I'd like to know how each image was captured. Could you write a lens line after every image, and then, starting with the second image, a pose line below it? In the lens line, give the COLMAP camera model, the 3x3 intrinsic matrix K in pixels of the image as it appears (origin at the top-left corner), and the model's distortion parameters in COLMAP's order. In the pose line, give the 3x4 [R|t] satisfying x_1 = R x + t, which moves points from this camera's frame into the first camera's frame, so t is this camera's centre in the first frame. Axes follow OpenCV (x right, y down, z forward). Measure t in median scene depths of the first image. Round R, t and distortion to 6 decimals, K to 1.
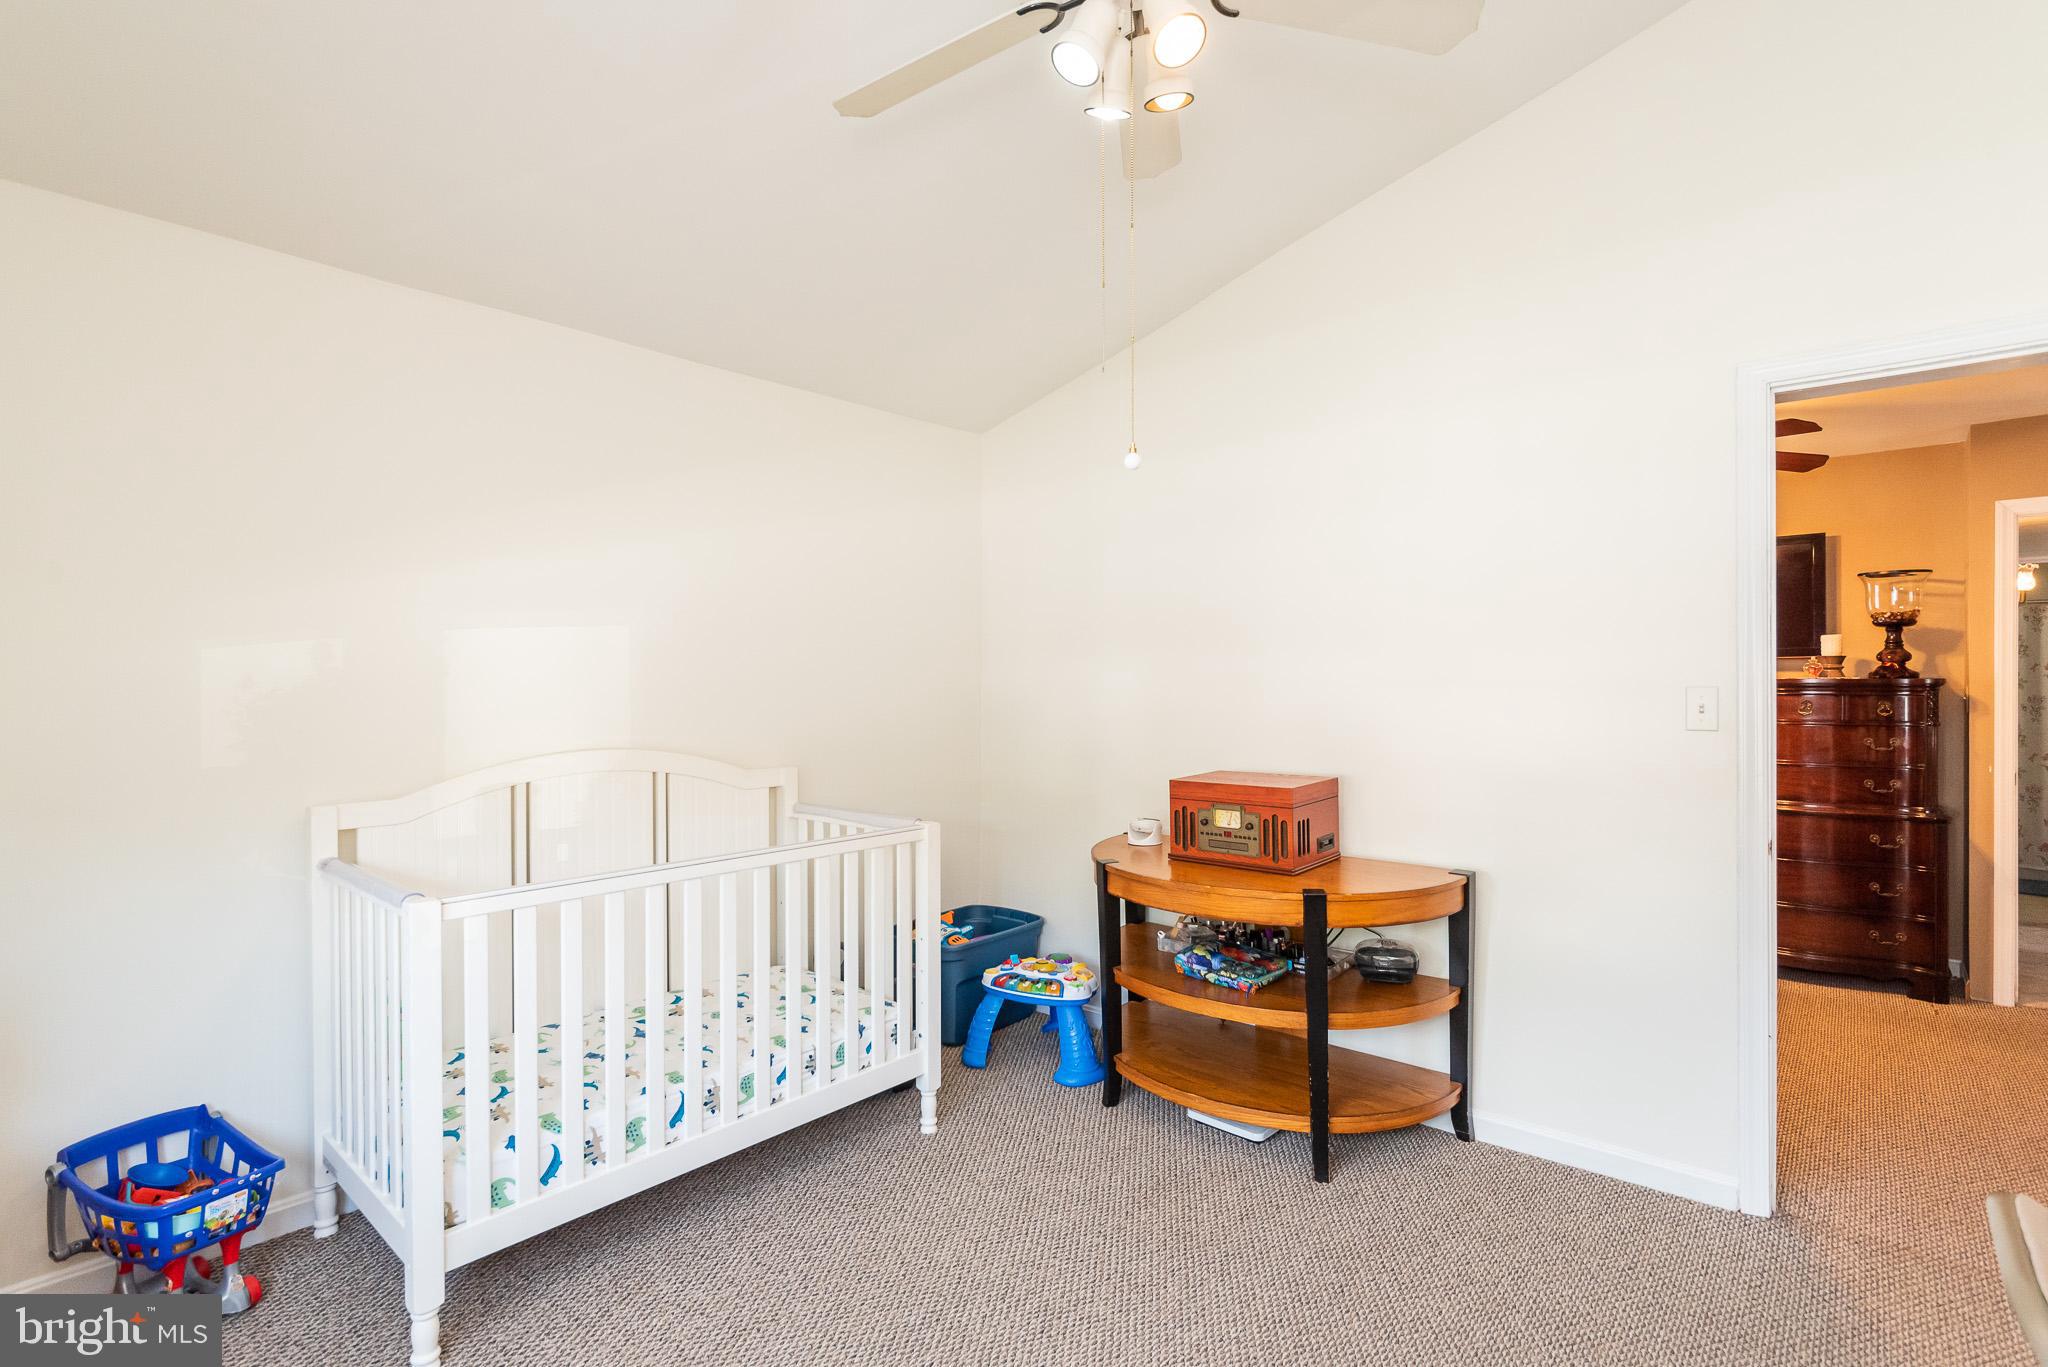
lens RADIAL K [[970.4, 0, 1030.4], [0, 970.4, 688.6], [0, 0, 1]] dist [-0.001467, -0.001720]
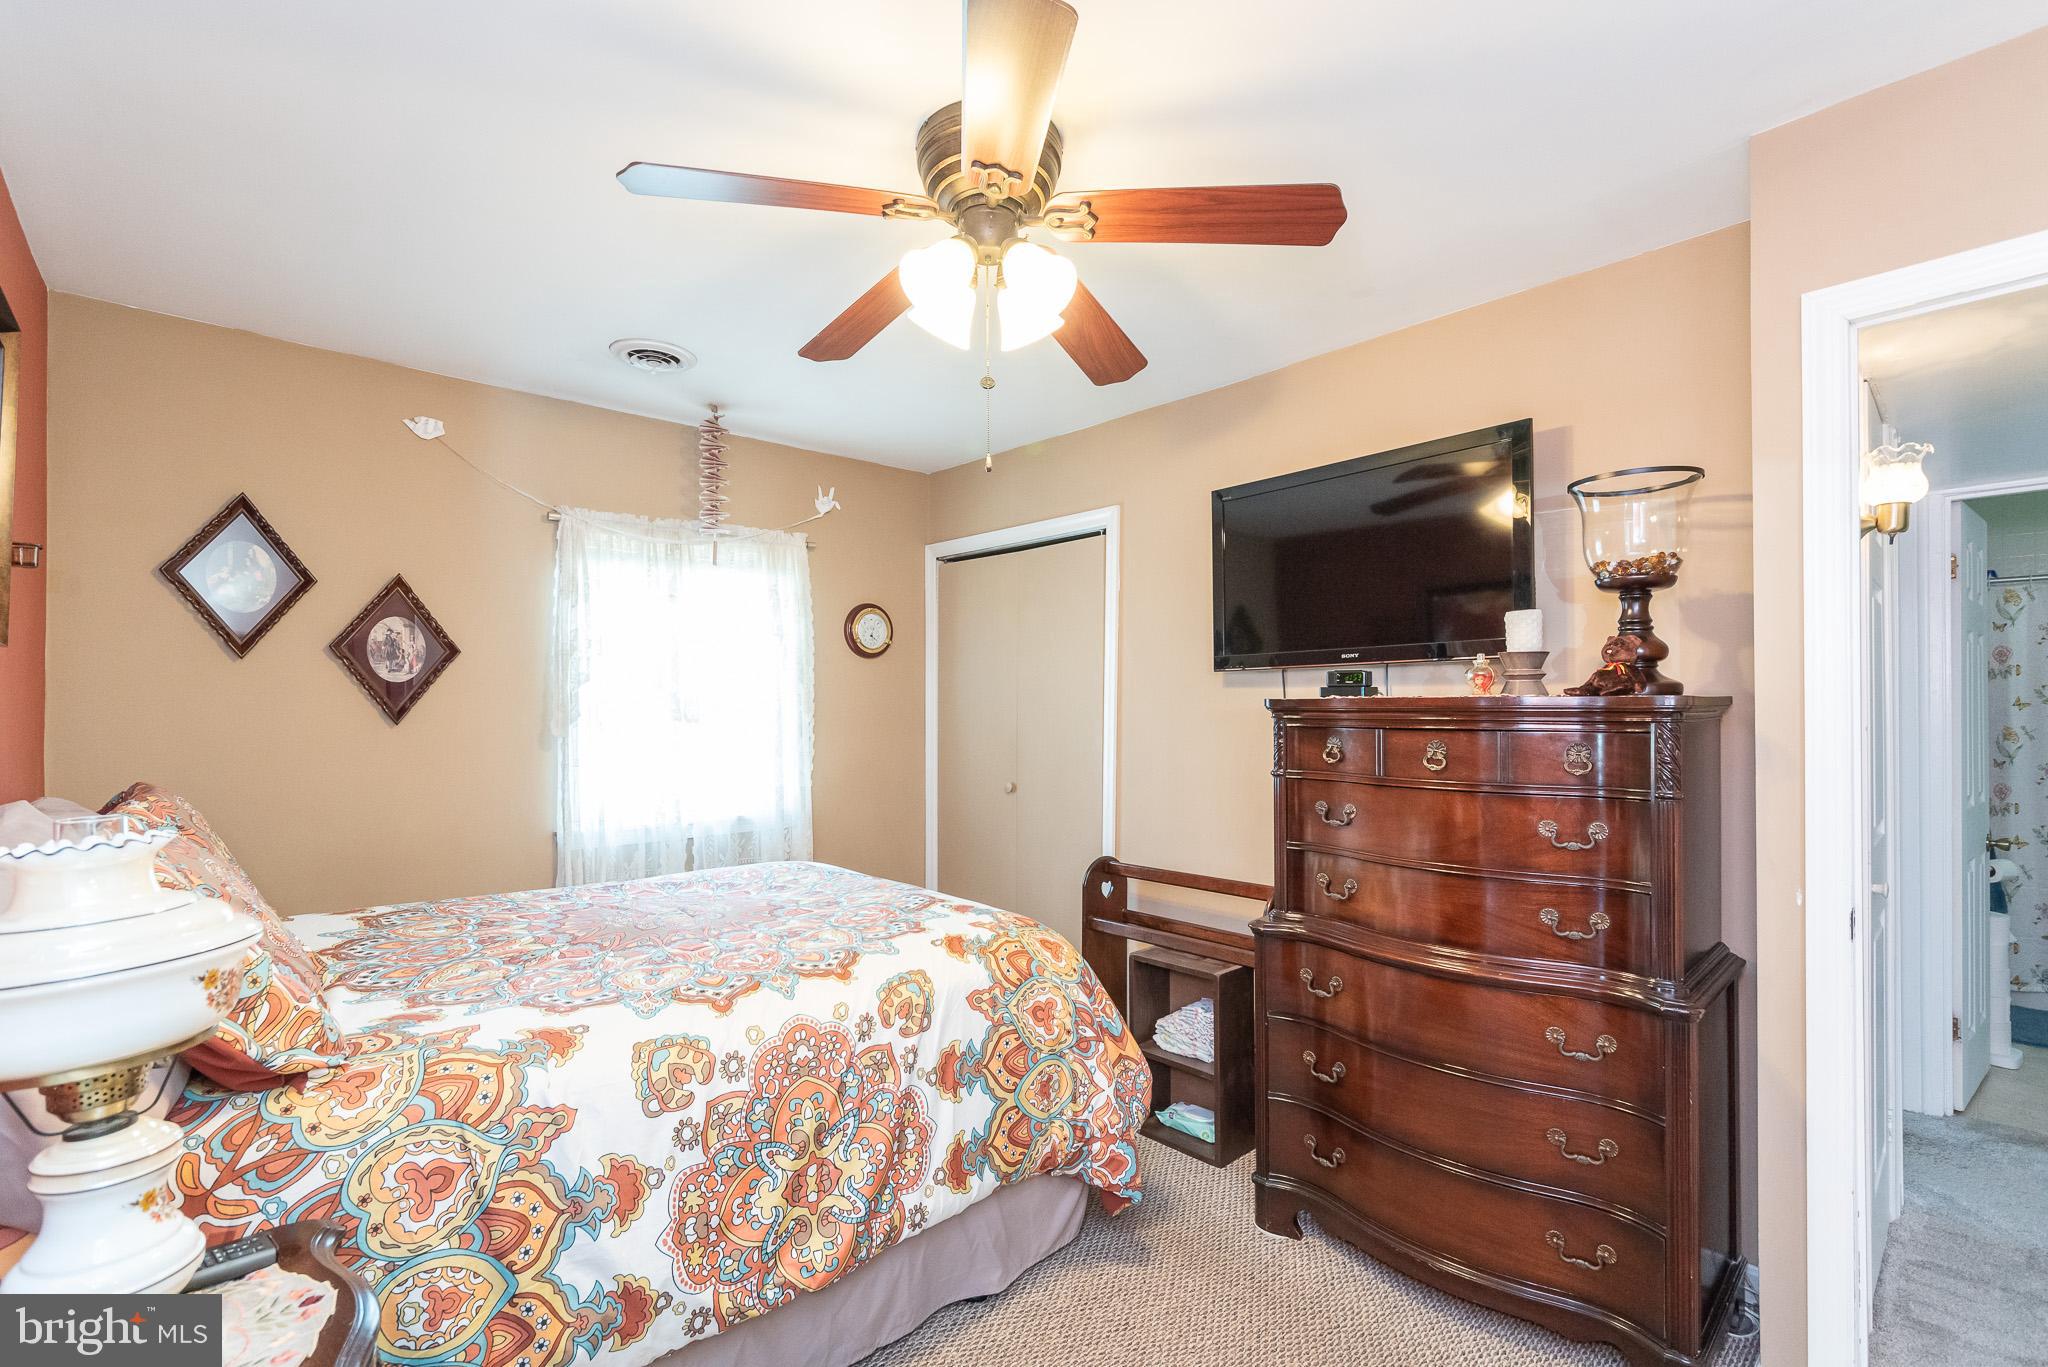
lens RADIAL K [[911.4, 0, 1036.6], [0, 911.4, 699.4], [0, 0, 1]] dist [-0.015948, 0.003067]
pose [[0.994078, 0.000339, -0.108665, 1.646298], [-0.002252, 0.999845, -0.017482, 0.000824], [0.108643, 0.017623, 0.993925, 1.313507]]
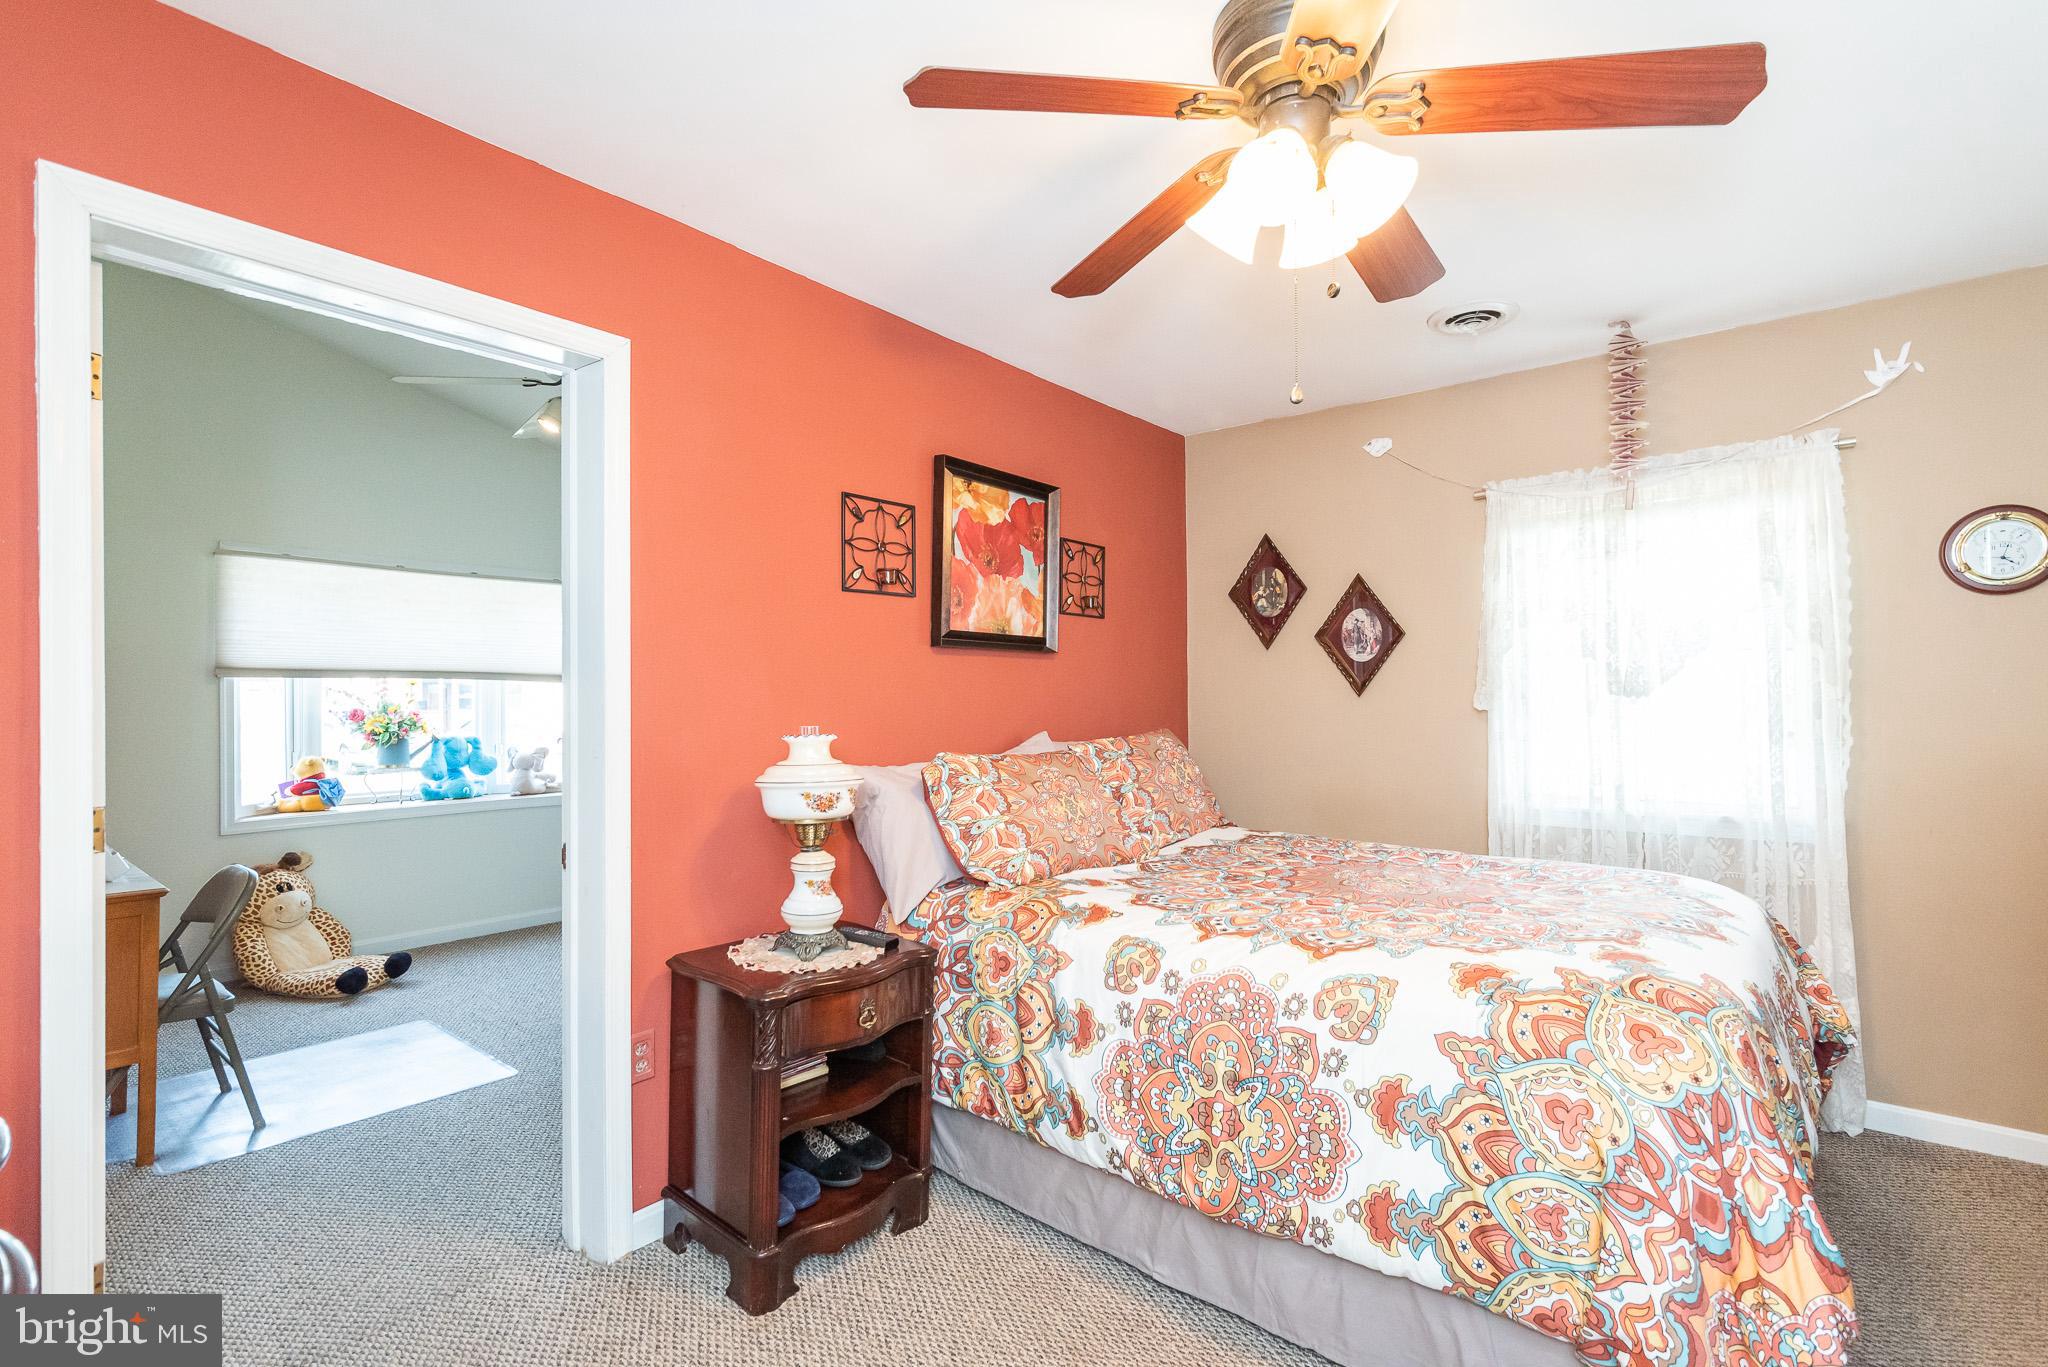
lens RADIAL K [[970.4, 0, 1057.5], [0, 970.4, 688.1], [0, 0, 1]] dist [-0.001467, -0.001720]
pose [[0.026958, -0.001456, -0.999636, 2.034542], [-0.000708, 0.999999, -0.001476, 0.003189], [0.999636, 0.000748, 0.026957, 1.680848]]
